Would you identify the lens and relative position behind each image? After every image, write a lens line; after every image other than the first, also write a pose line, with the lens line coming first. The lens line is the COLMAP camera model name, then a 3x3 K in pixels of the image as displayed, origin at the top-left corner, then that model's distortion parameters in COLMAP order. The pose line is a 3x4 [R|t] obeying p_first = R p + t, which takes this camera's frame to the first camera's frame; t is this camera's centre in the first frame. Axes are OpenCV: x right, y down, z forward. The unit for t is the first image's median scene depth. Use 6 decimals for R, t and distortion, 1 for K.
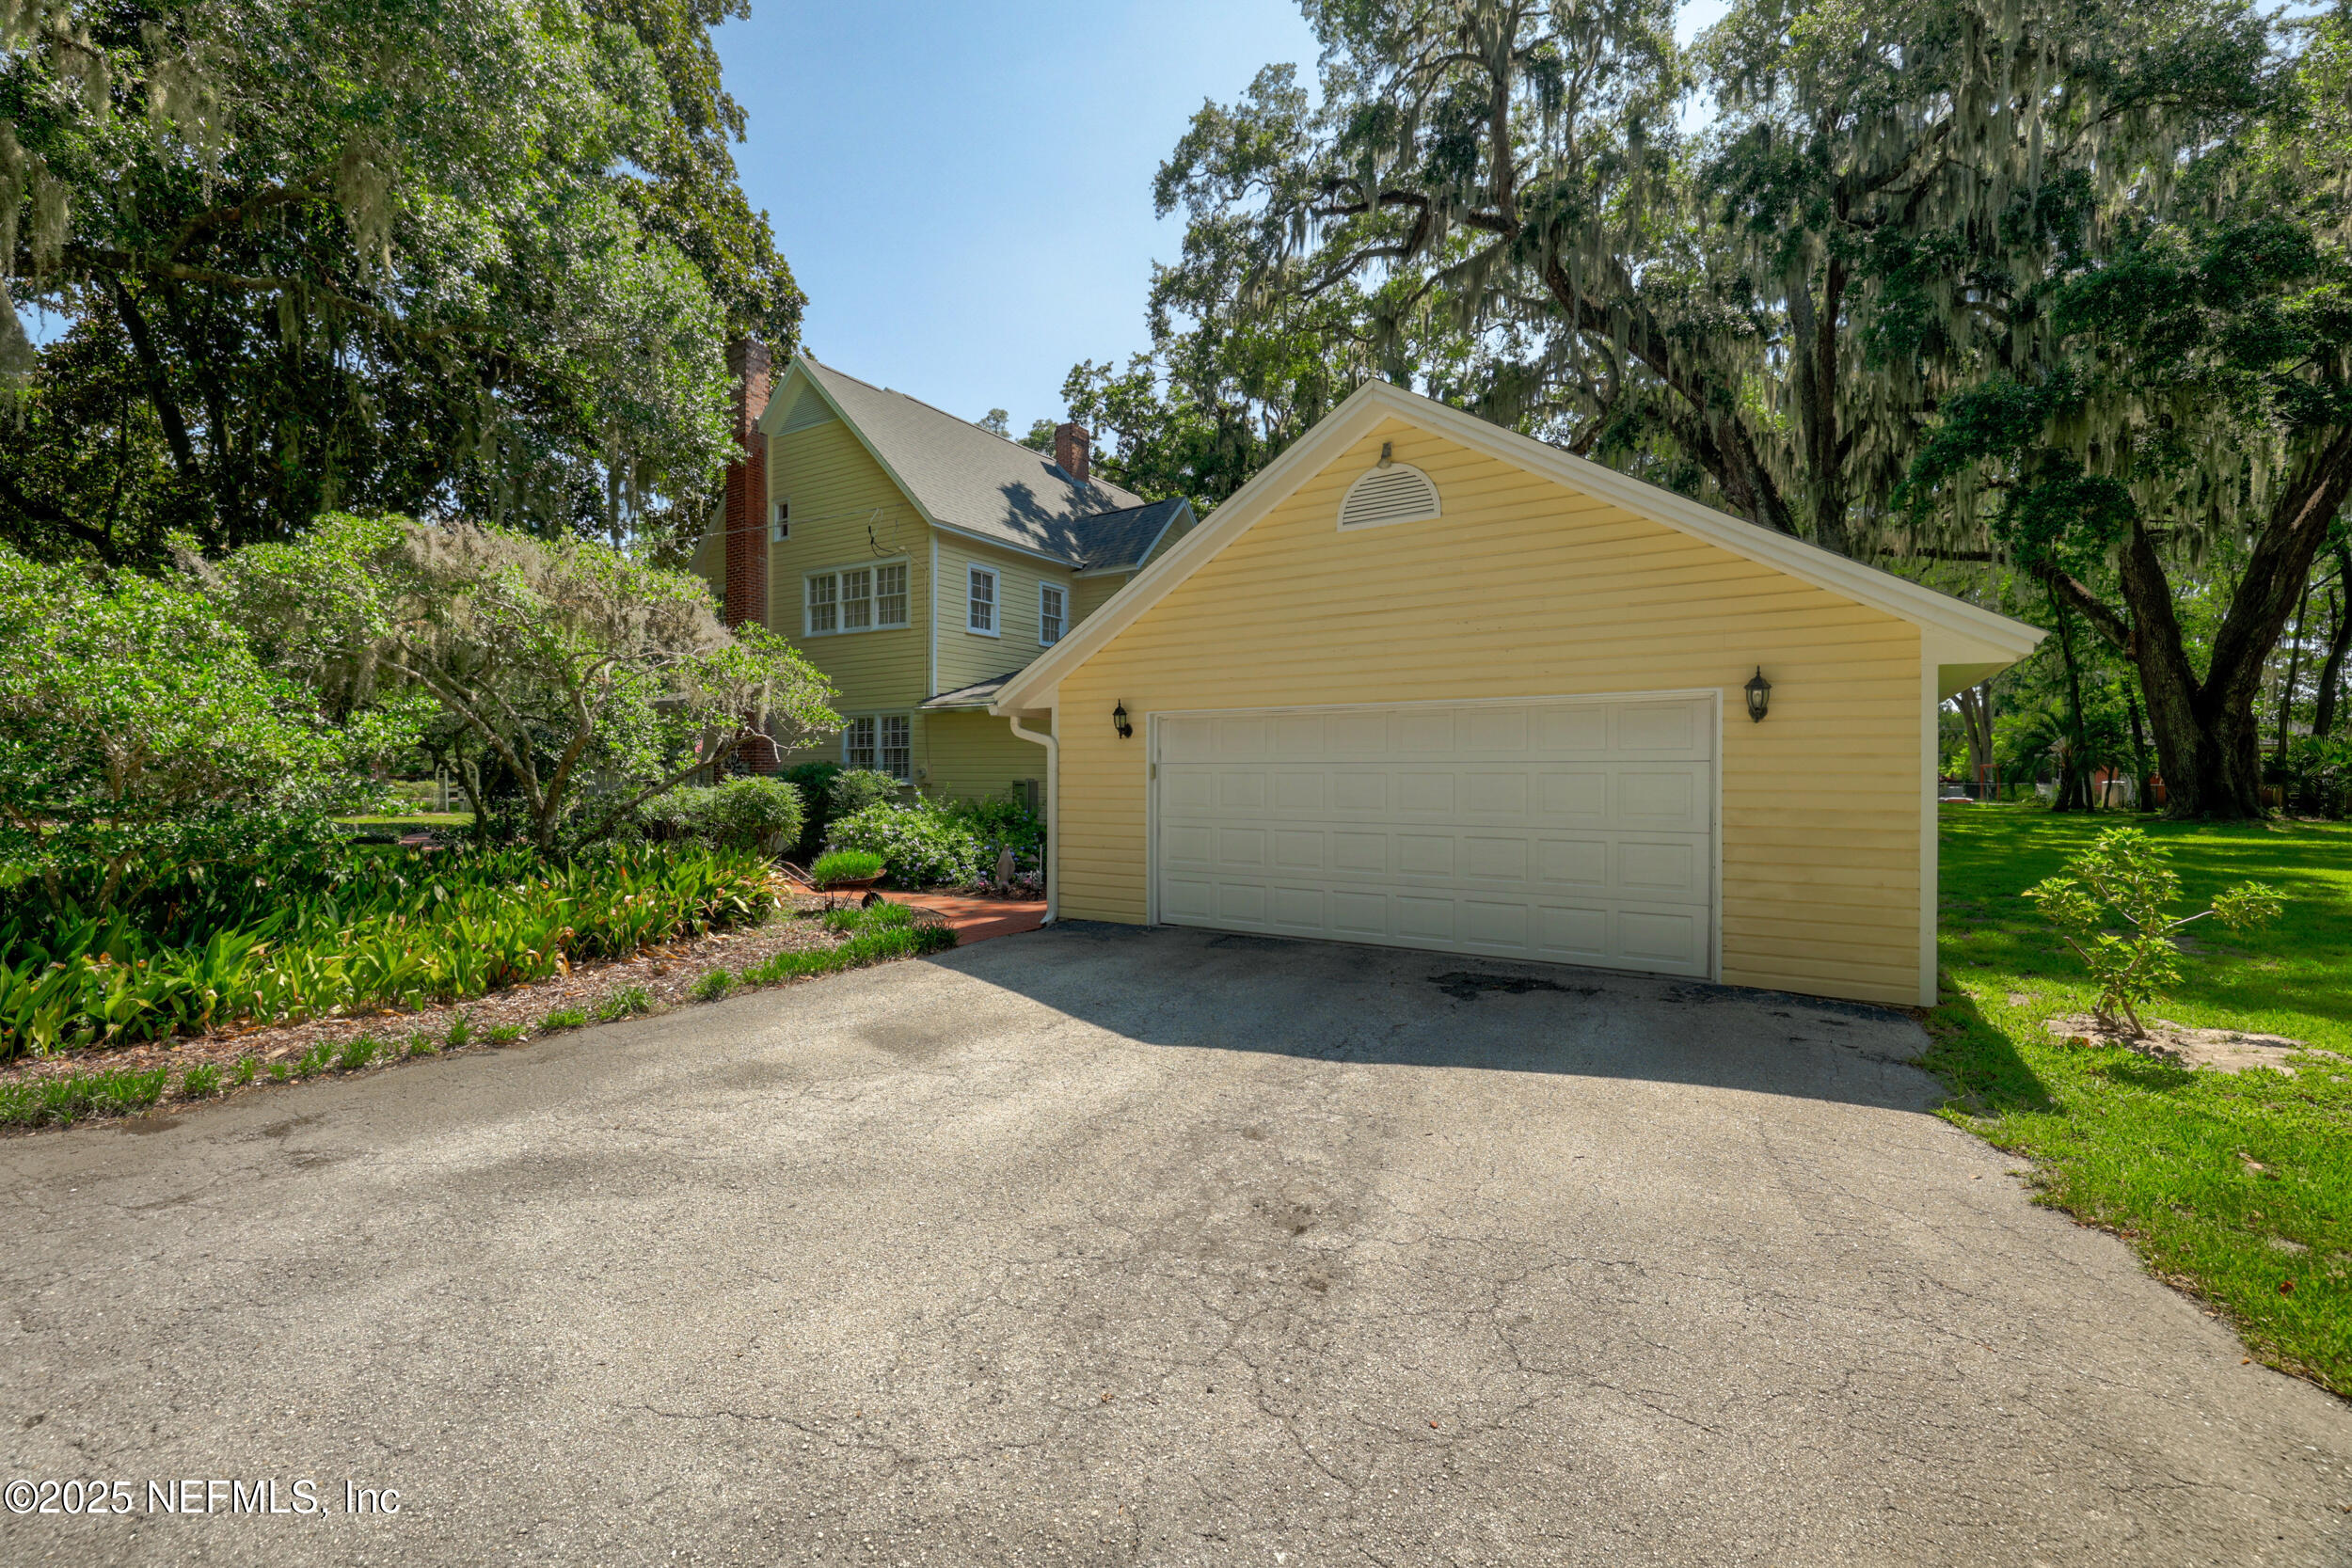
lens RADIAL K [[977.6, 0, 1149.2], [0, 977.6, 773.3], [0, 0, 1]] dist [-0.001477, -0.000246]
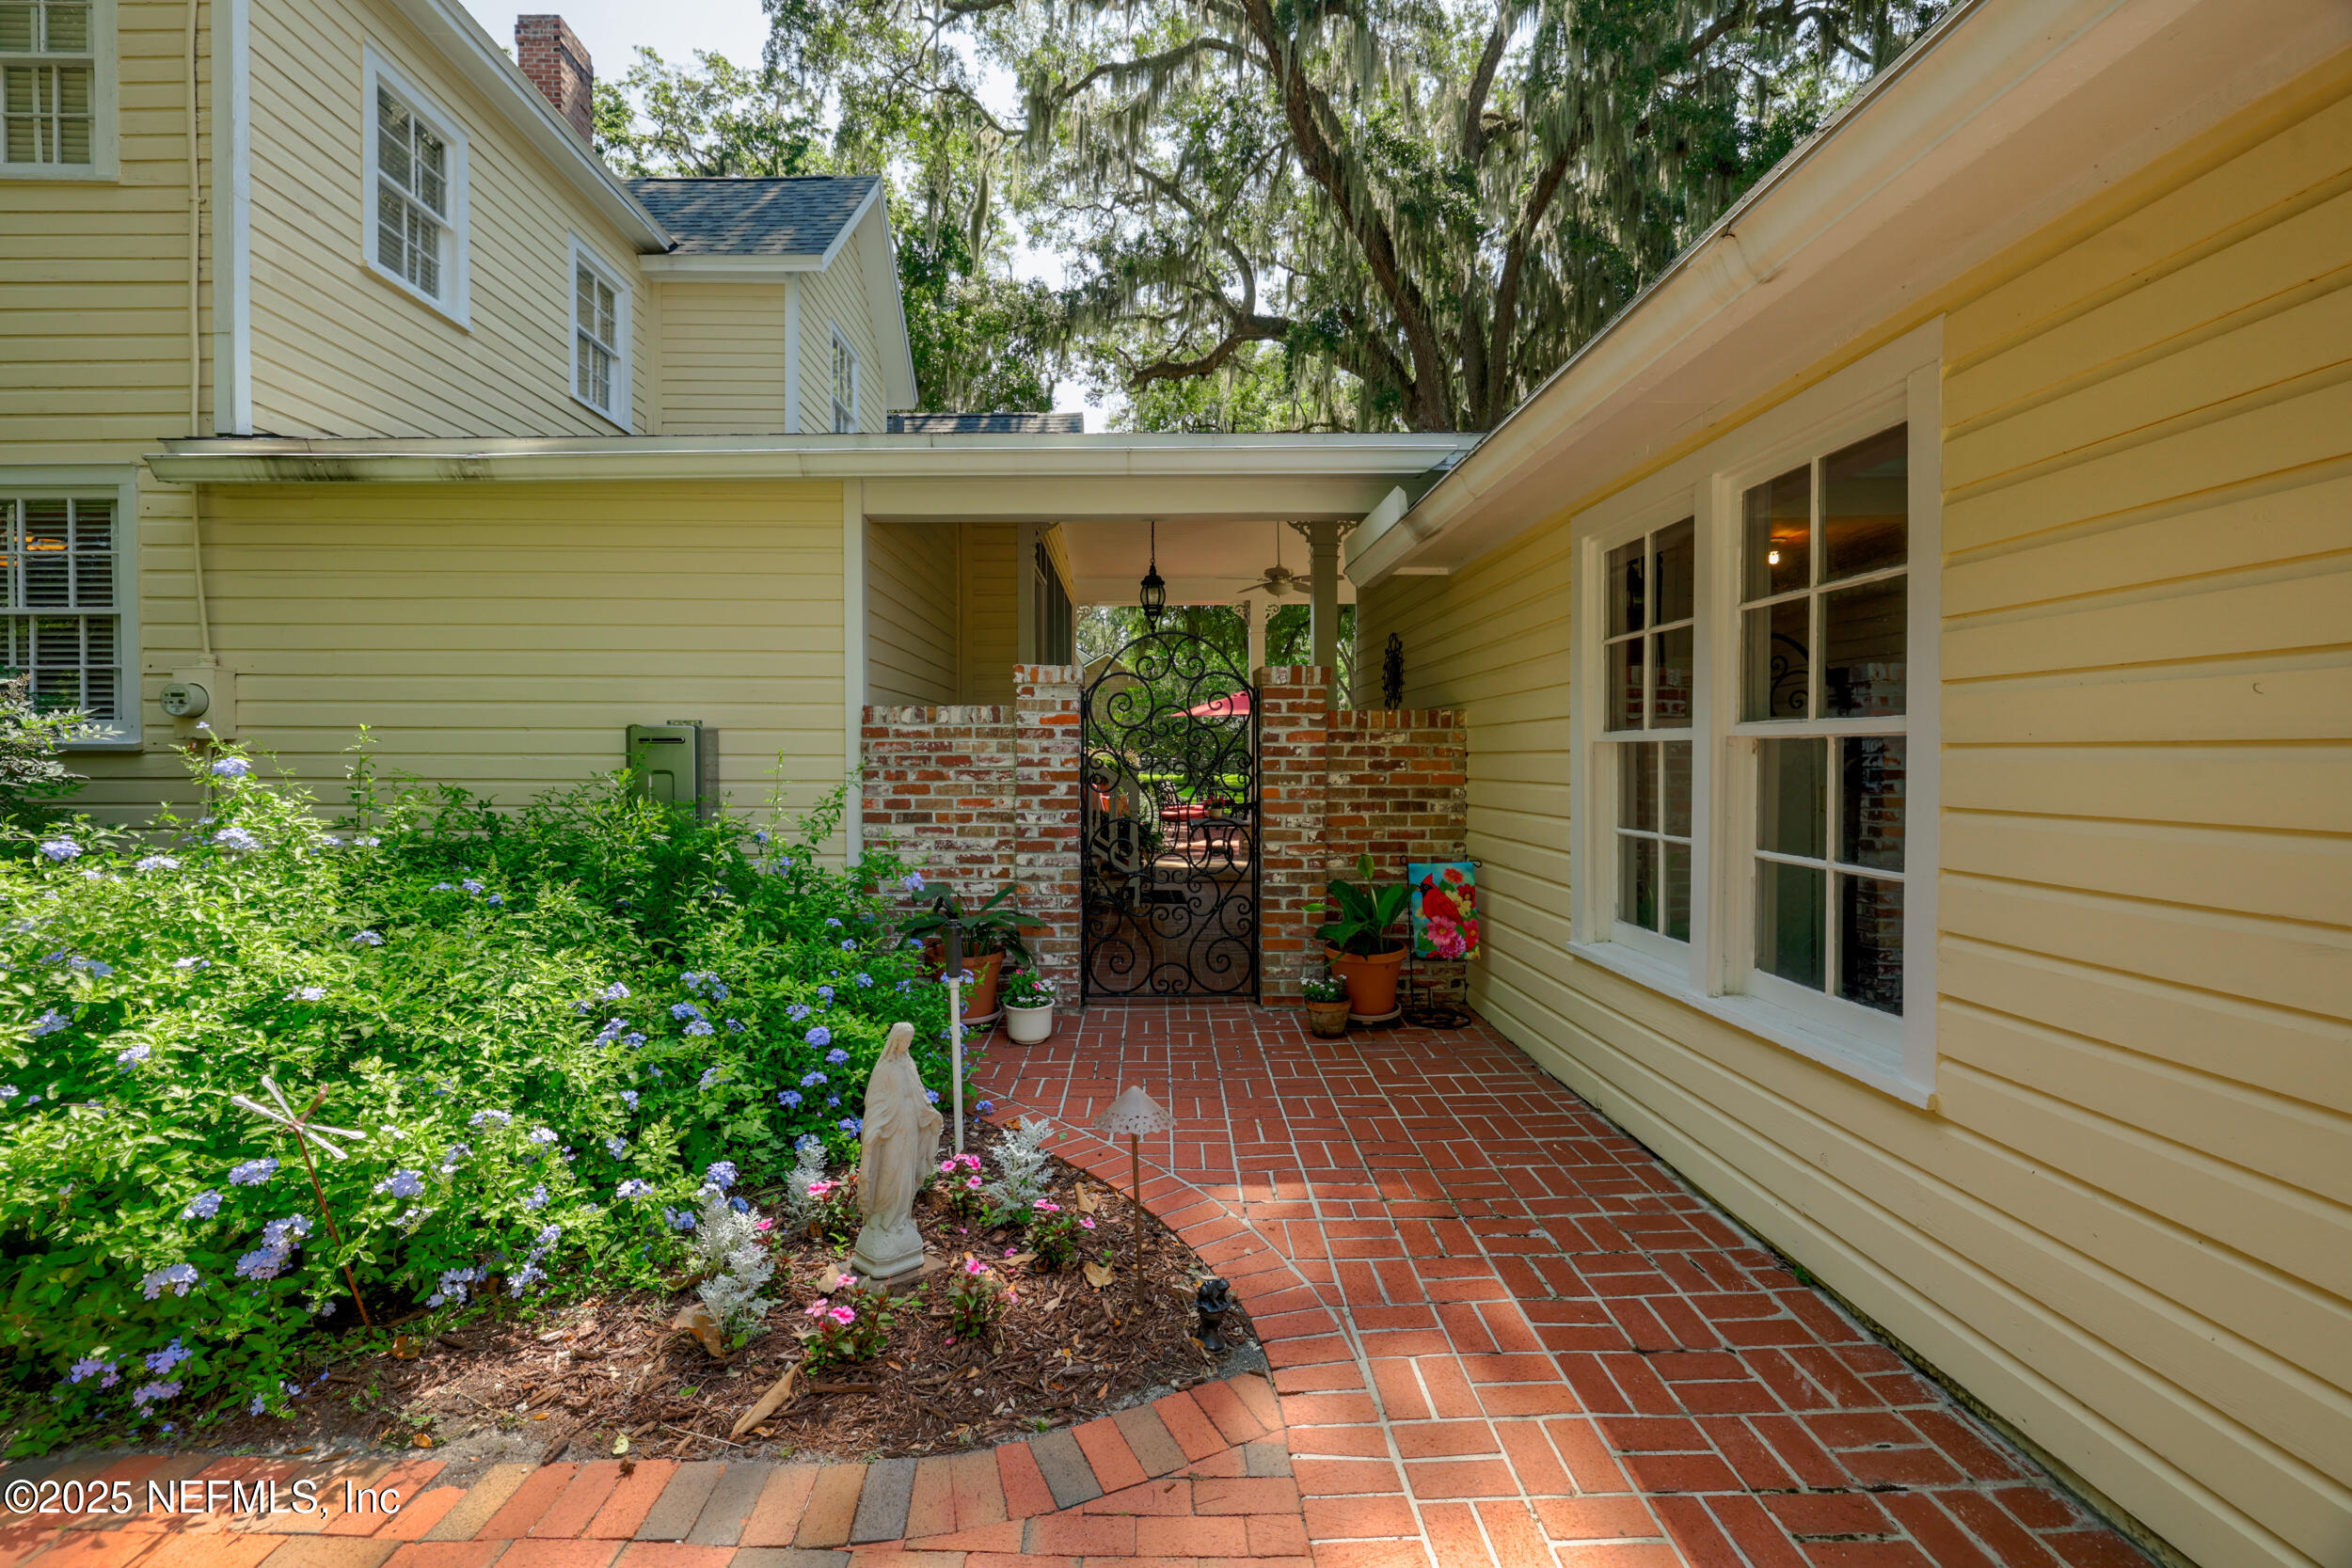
lens RADIAL K [[977.6, 0, 1149.2], [0, 977.6, 773.3], [0, 0, 1]] dist [-0.001477, -0.000246]
pose [[0.830207, -0.010969, 0.557348, -0.163403], [-0.001132, 0.999771, 0.021362, 0.014319], [-0.557454, -0.018366, 0.830004, 0.629283]]
